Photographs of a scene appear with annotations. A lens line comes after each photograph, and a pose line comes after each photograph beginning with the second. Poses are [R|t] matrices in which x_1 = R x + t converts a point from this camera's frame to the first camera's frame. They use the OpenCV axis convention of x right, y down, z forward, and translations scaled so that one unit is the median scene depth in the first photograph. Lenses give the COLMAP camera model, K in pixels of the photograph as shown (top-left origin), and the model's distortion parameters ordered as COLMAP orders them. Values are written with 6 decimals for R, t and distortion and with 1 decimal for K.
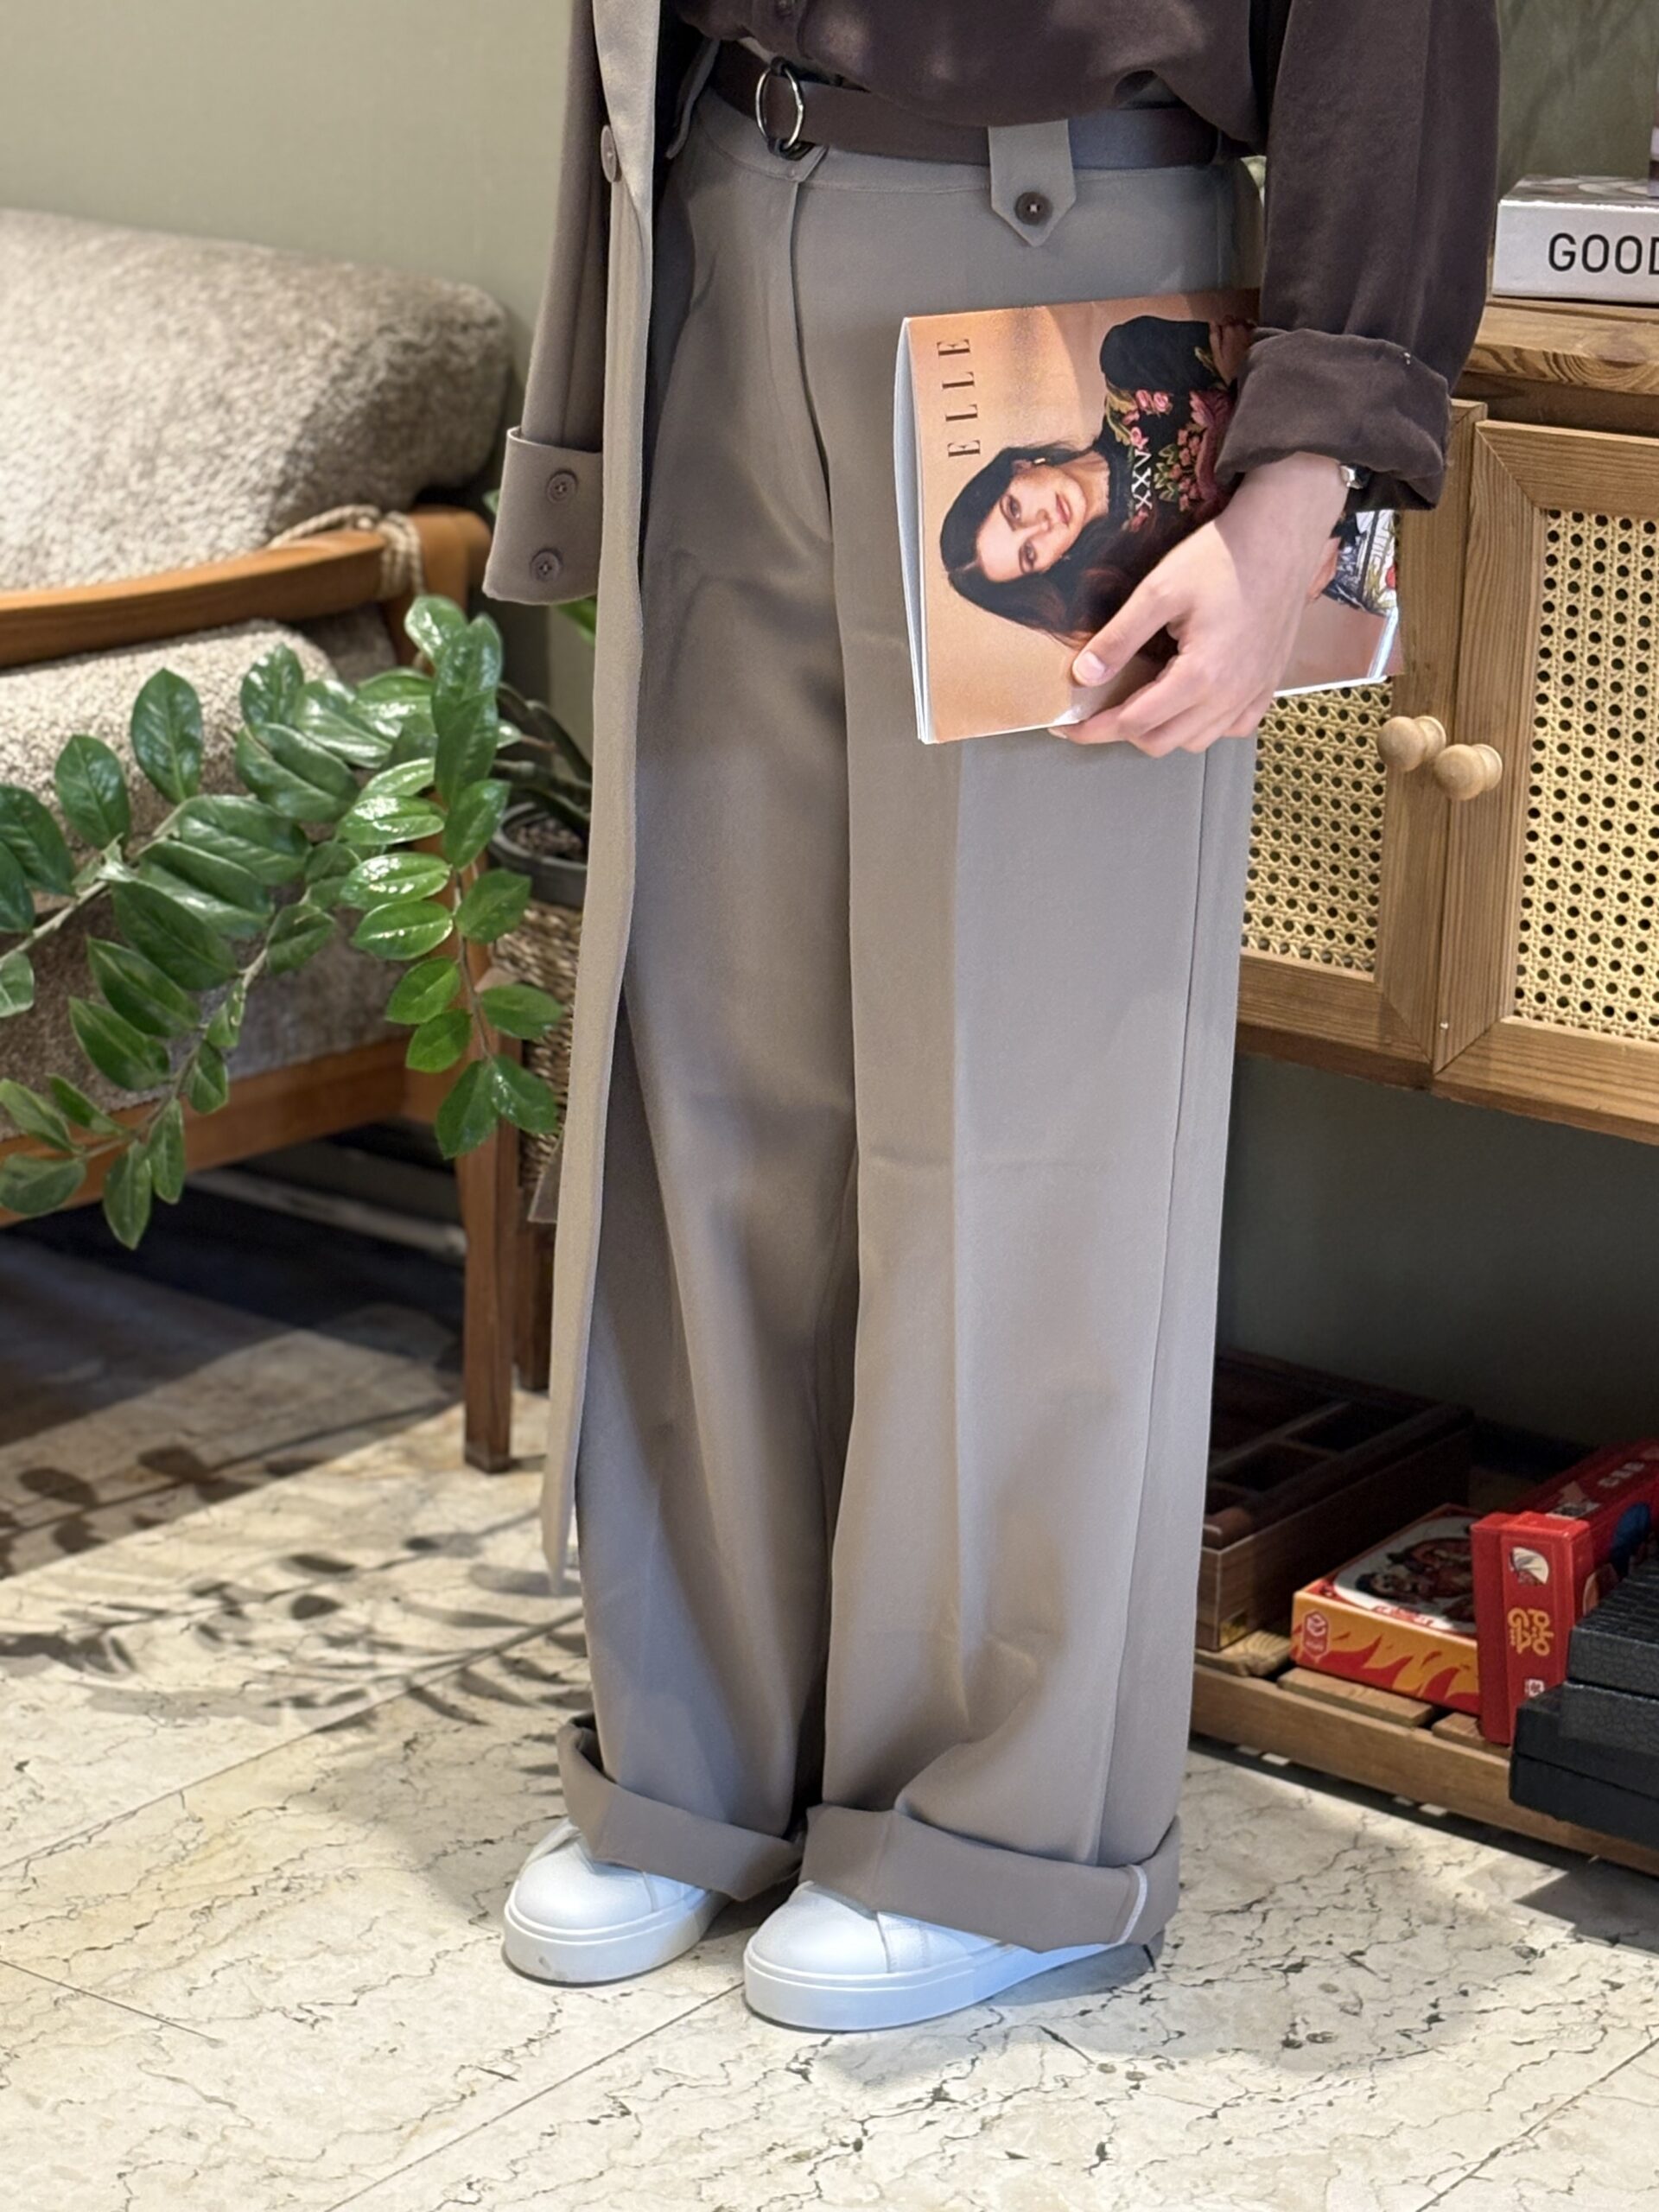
lens RADIAL K [[5109.4, 0, 816.1], [0, 5109.4, 1142.8], [0, 0, 1]] dist [0.266638, -1.148797]
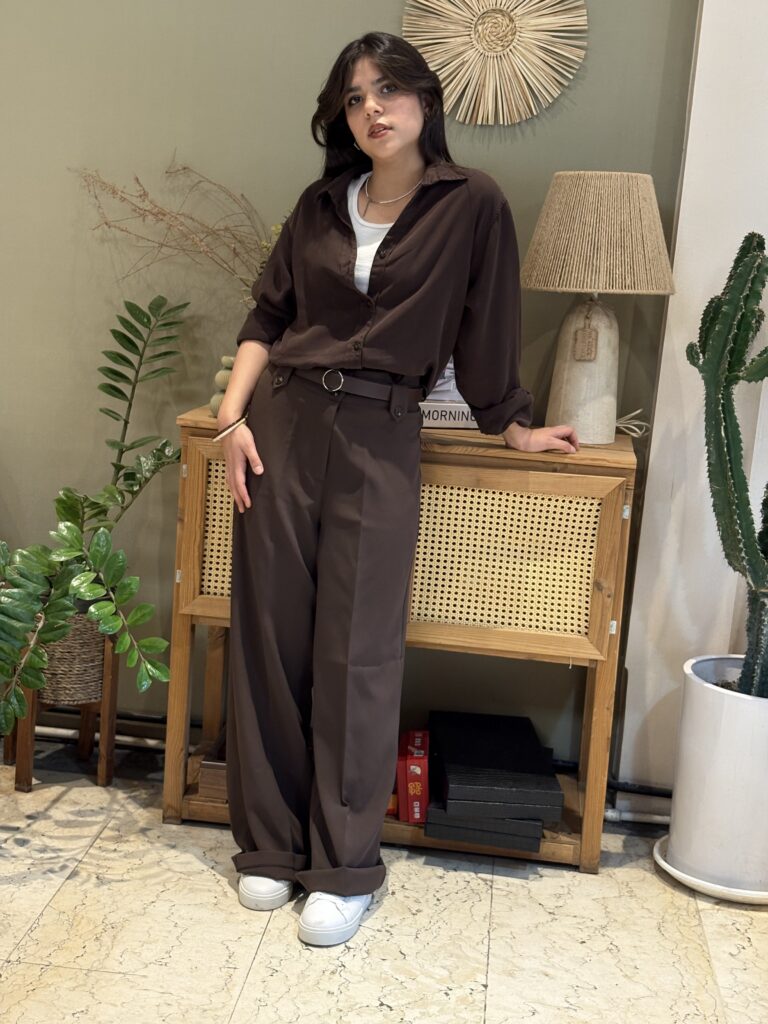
lens RADIAL K [[1533.6, 0, 372.6], [0, 1533.6, 523.4], [0, 0, 1]] dist [0.248058, -1.034643]
pose [[0.861852, -0.061949, 0.503362, -0.415550], [0.095423, 0.994593, -0.040978, -0.048481], [-0.498102, 0.083350, 0.863103, 0.056467]]
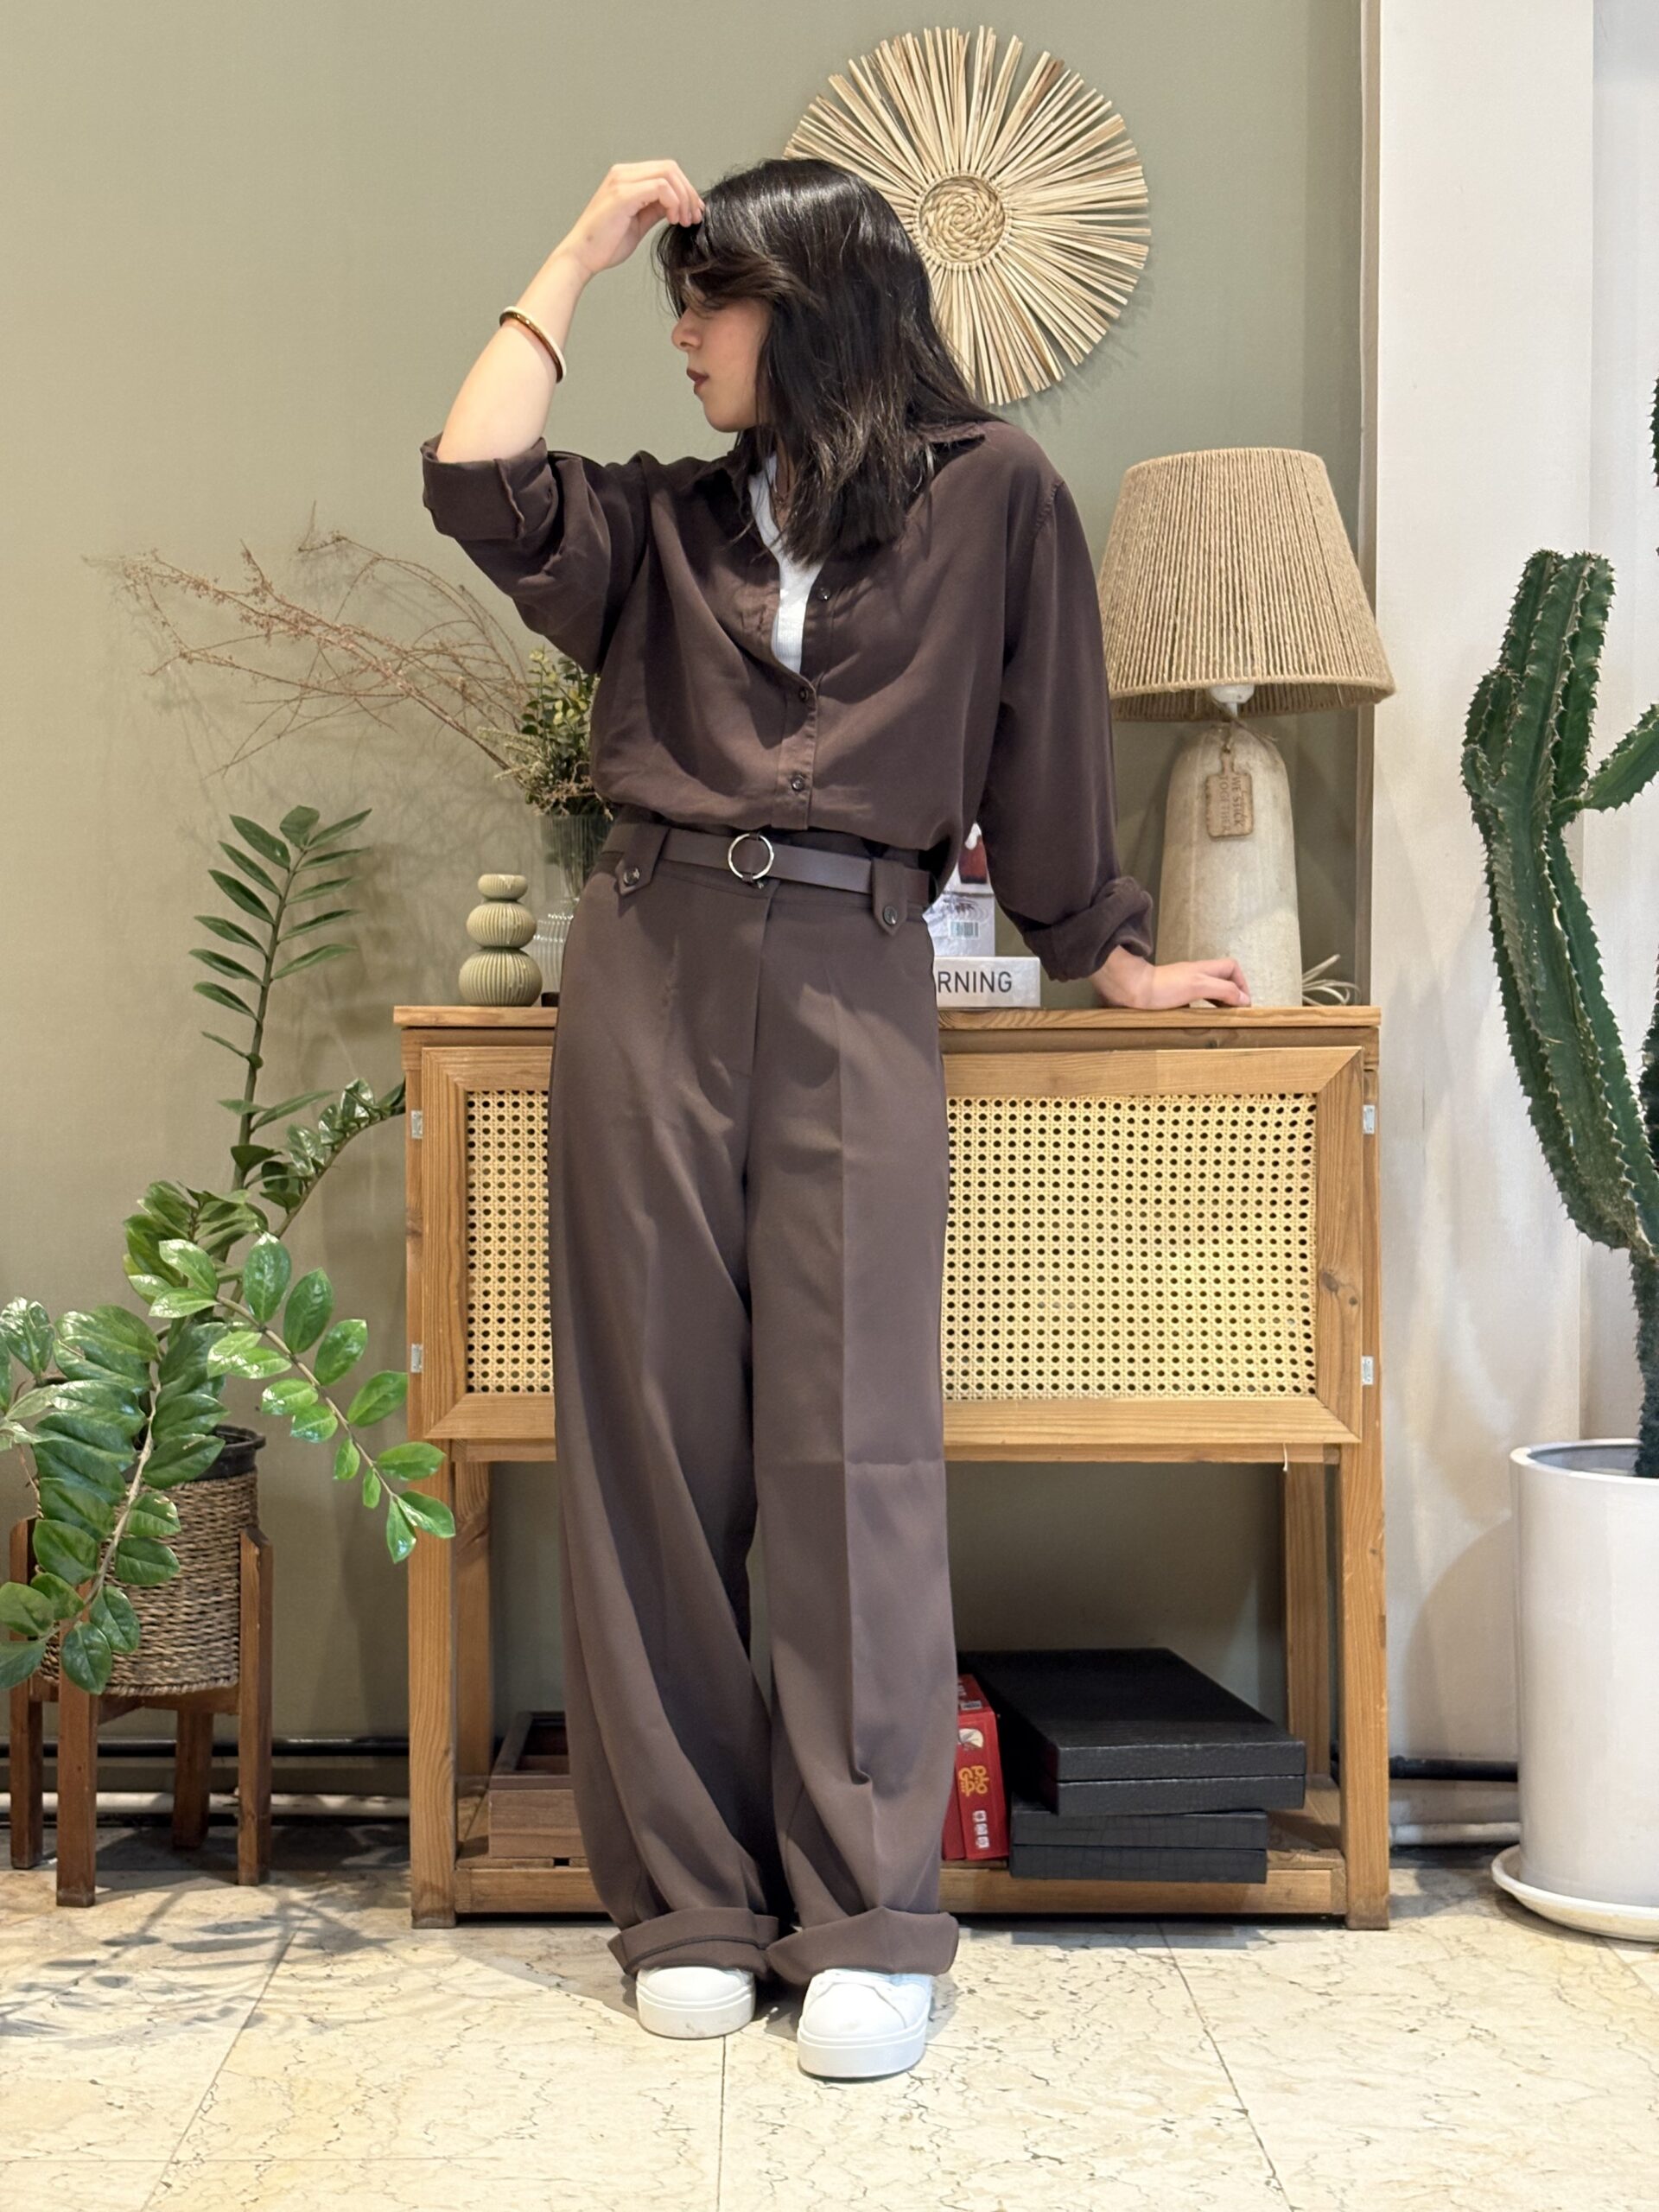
lens RADIAL K [[3312.8, 0, 804.8], [0, 3312.8, 1130.5], [0, 0, 1]] dist [0.248058, -1.034643]
pose [[0.799355, -0.047165, 0.599005, -0.524653], [0.193940, 0.963809, -0.182919, 0.077835], [-0.568699, 0.262388, 0.779573, 0.138299]]
